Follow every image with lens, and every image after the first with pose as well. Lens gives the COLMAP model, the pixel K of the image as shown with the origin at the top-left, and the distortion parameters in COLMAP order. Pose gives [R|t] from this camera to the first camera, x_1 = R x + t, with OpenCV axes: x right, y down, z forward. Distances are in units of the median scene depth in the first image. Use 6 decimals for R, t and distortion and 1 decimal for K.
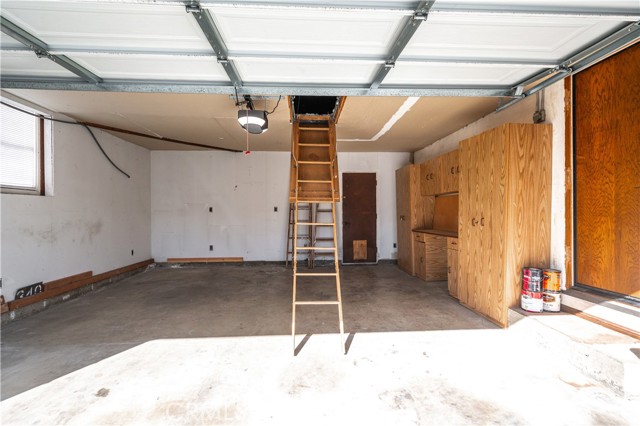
lens RADIAL K [[298.9, 0, 320.0], [0, 298.9, 213.0], [0, 0, 1]] dist [0.003622, 0.000501]
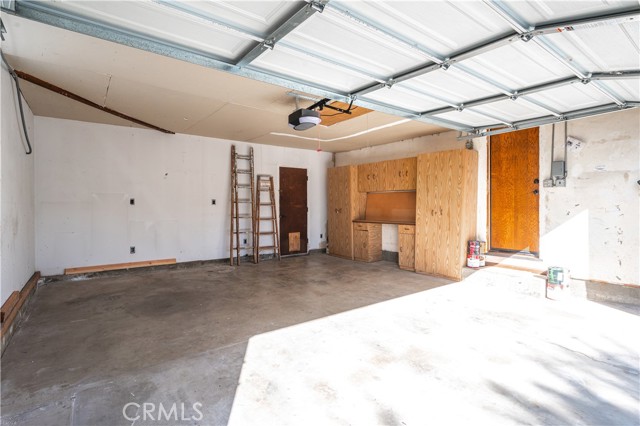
lens RADIAL K [[326.6, 0, 320.0], [0, 326.6, 213.0], [0, 0, 1]] dist [0.002772, 0.000334]
pose [[0.830170, -0.008711, 0.557443, -0.738193], [-0.001336, 0.999844, 0.017614, 0.003851], [-0.557509, -0.015367, 0.830029, 0.005233]]
